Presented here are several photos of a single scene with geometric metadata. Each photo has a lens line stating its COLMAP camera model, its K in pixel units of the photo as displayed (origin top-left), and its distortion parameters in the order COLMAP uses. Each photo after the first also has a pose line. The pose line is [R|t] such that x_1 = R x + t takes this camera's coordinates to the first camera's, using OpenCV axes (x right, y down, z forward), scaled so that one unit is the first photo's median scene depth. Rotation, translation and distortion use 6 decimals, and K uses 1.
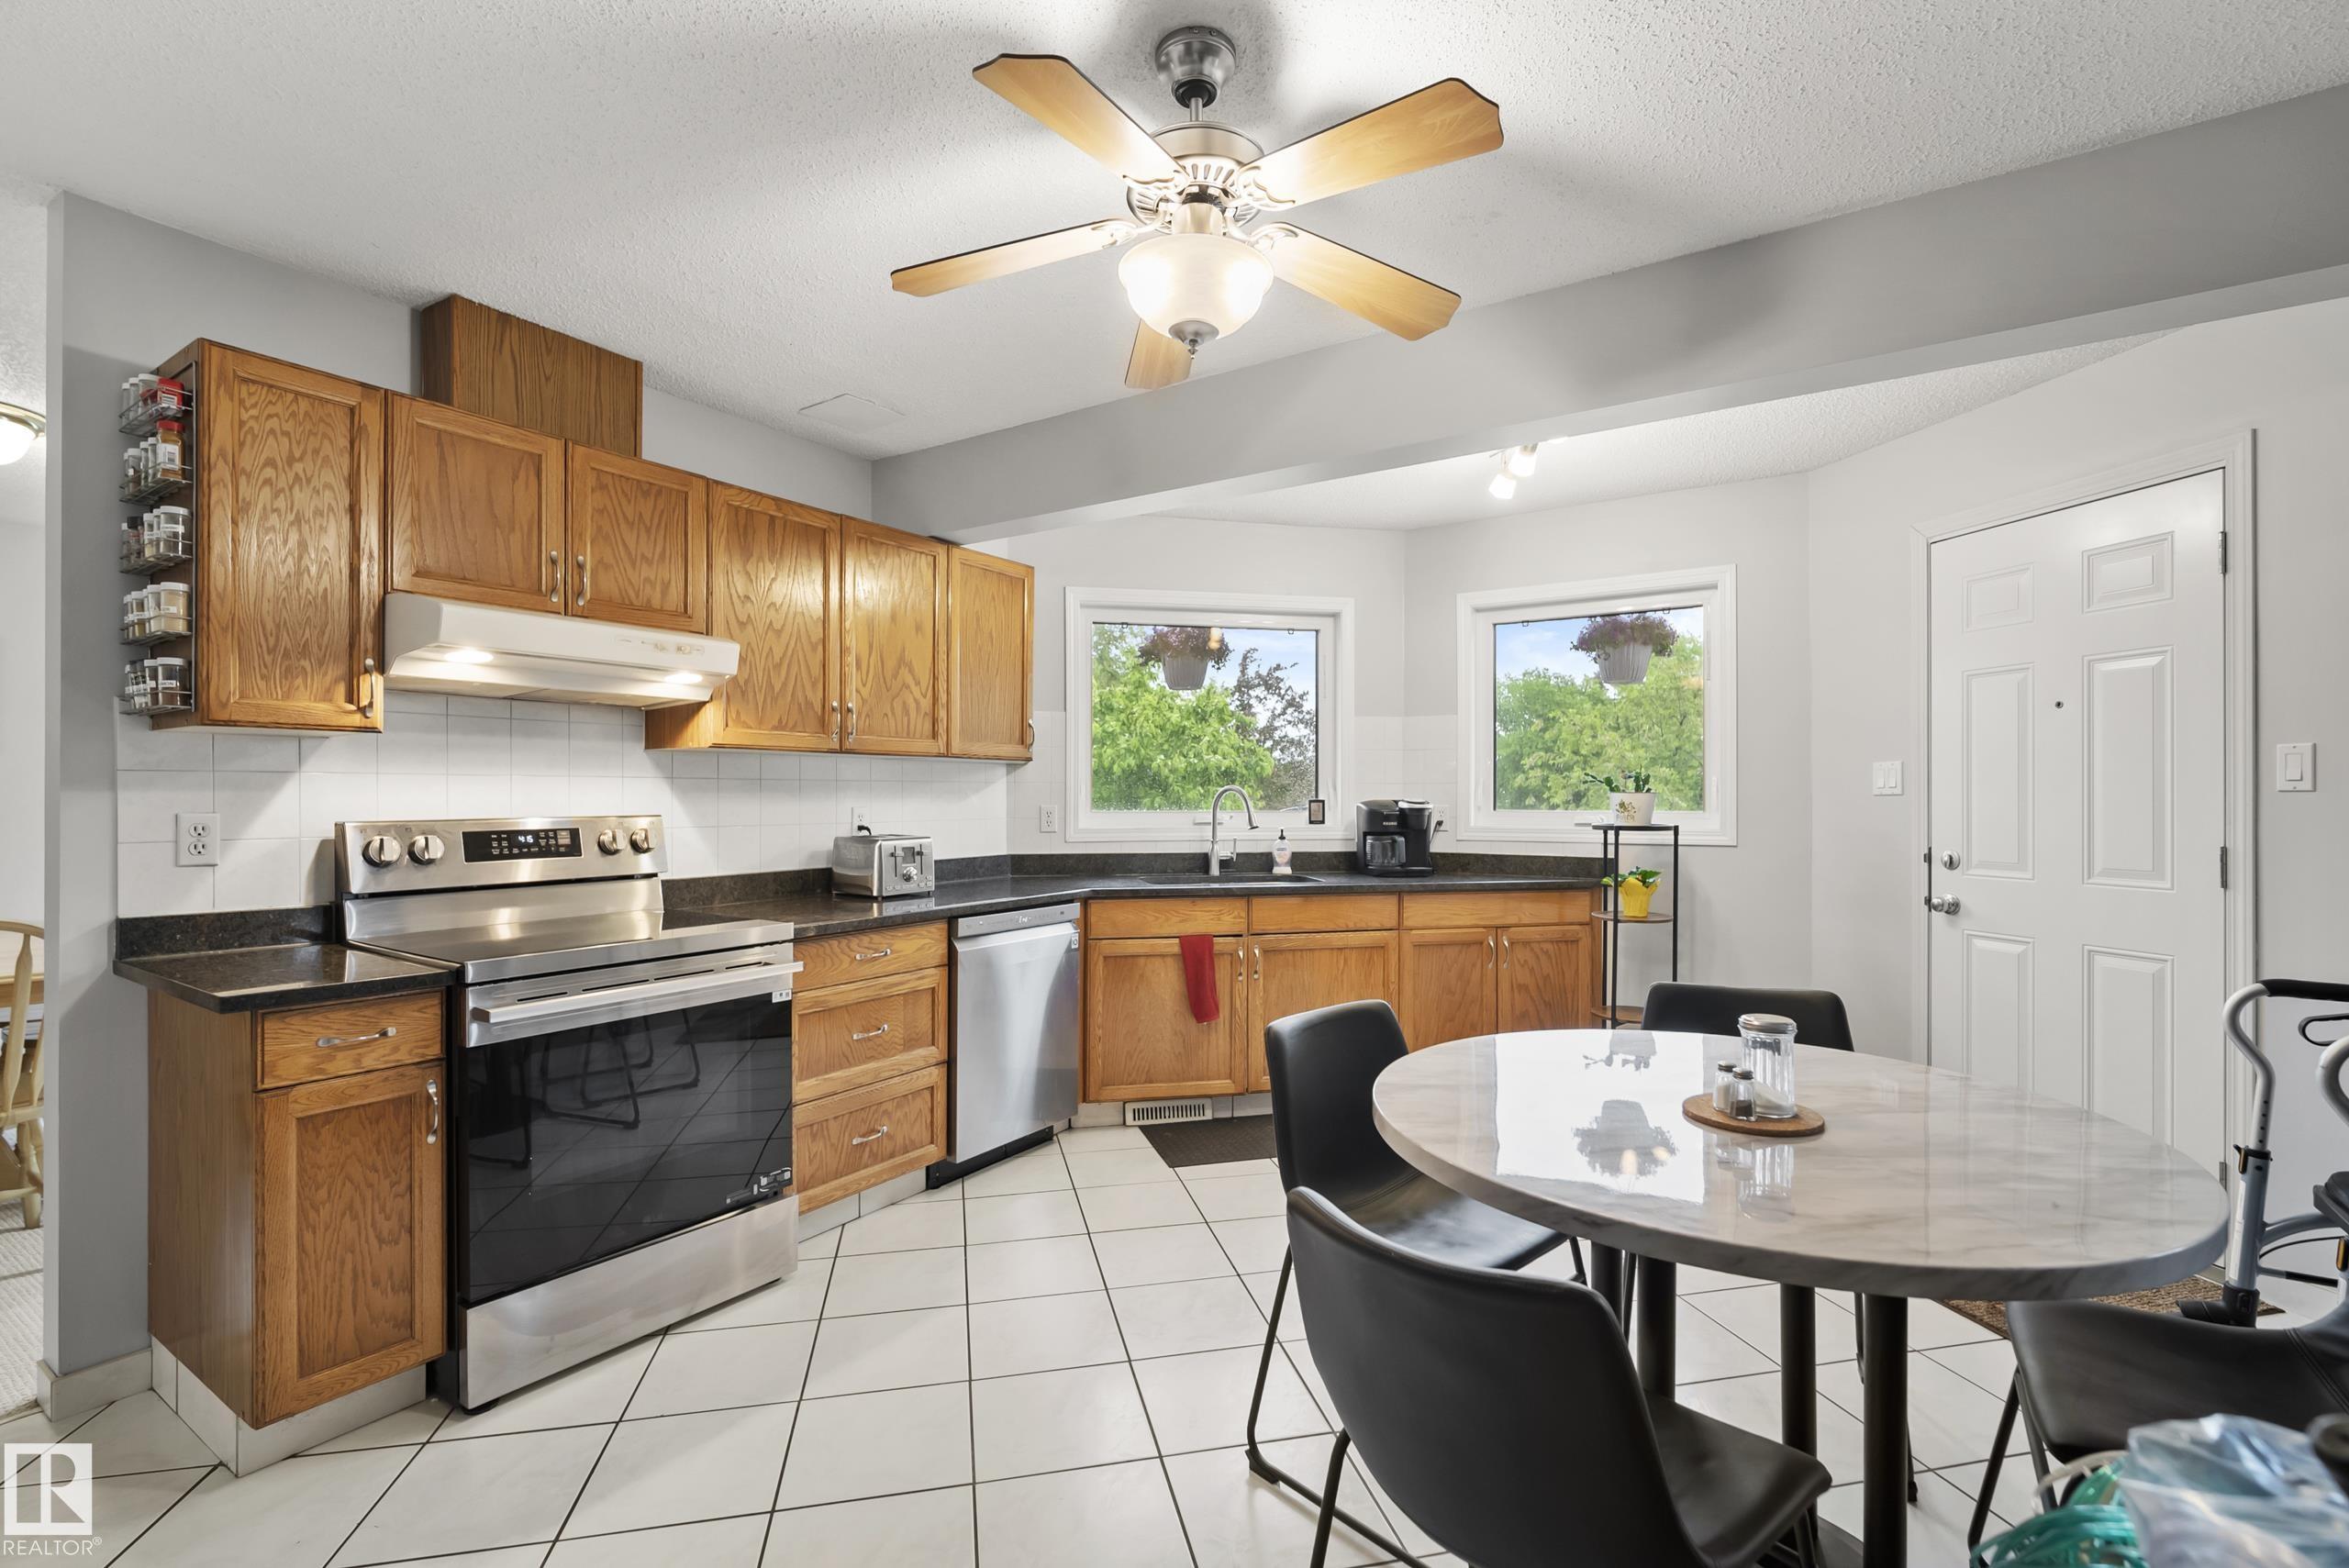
lens RADIAL K [[1053.0, 0, 1175.9], [0, 1053.0, 789.4], [0, 0, 1]] dist [-0.012012, 0.000753]
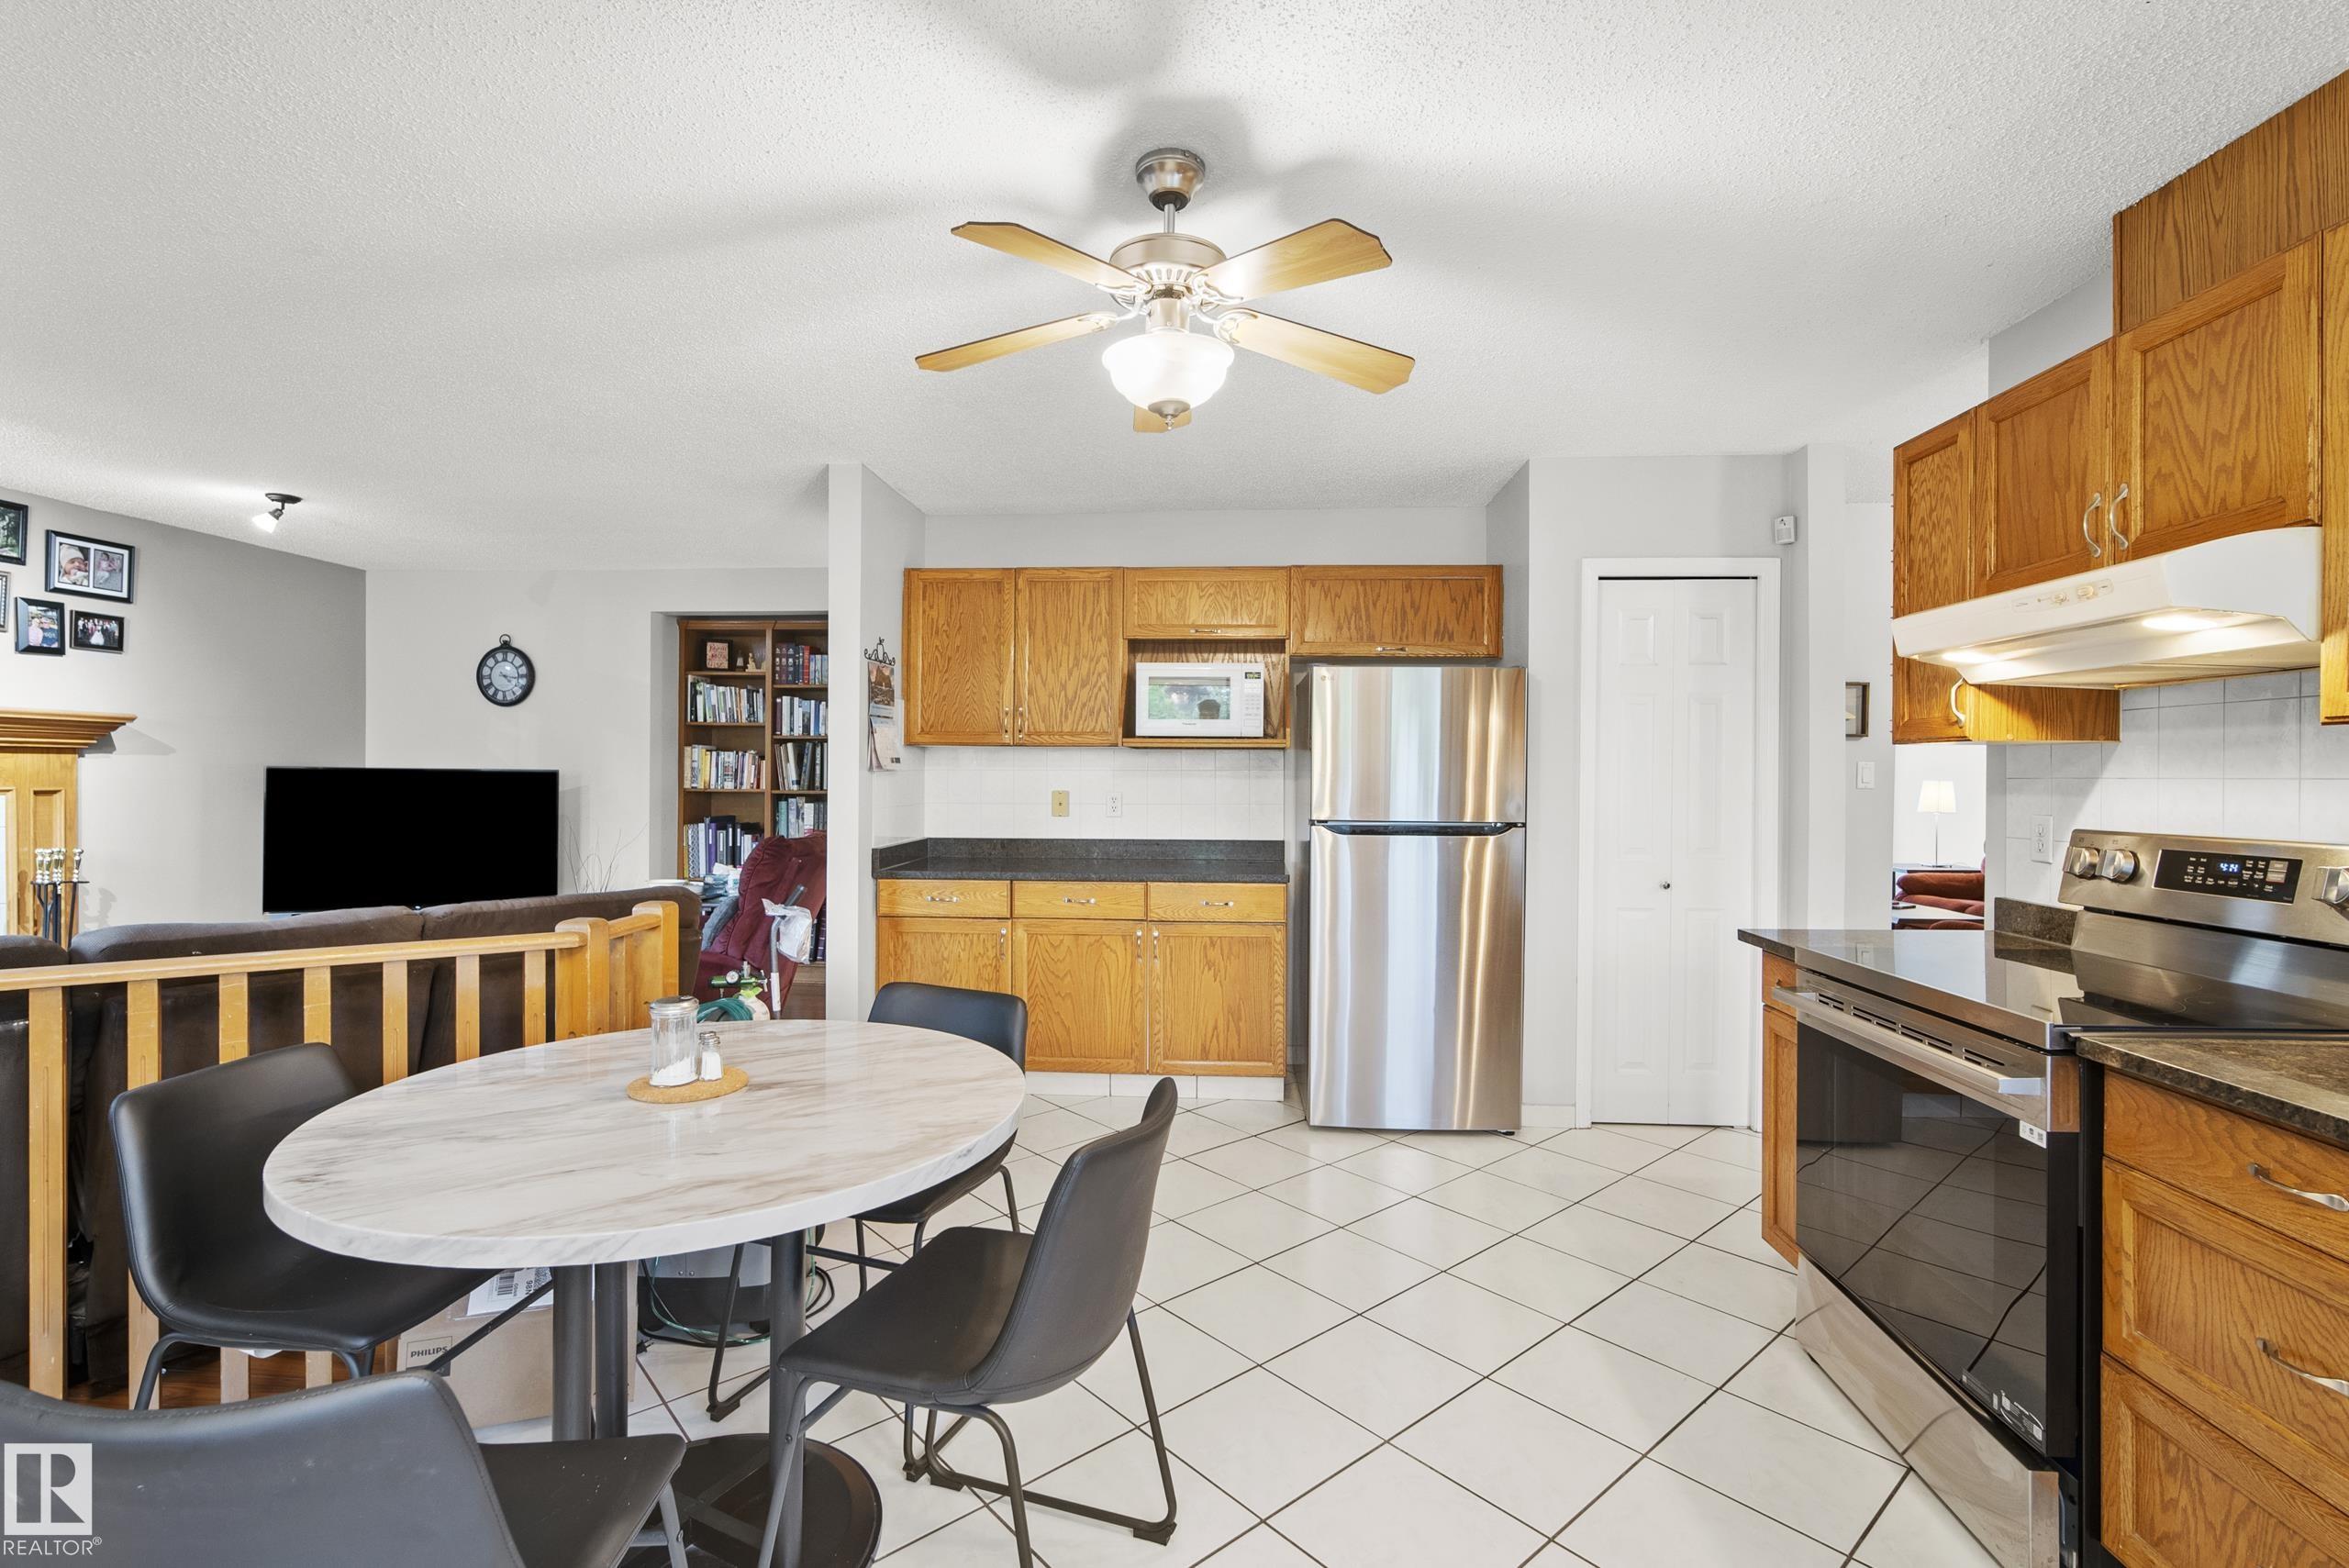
lens RADIAL K [[1053.0, 0, 1175.0], [0, 1053.0, 777.0], [0, 0, 1]] dist [-0.012012, 0.000753]
pose [[-0.877663, -0.005071, -0.479252, 0.517271], [-0.003794, 0.999986, -0.003634, -0.013630], [0.479264, -0.001371, -0.877670, 1.839431]]
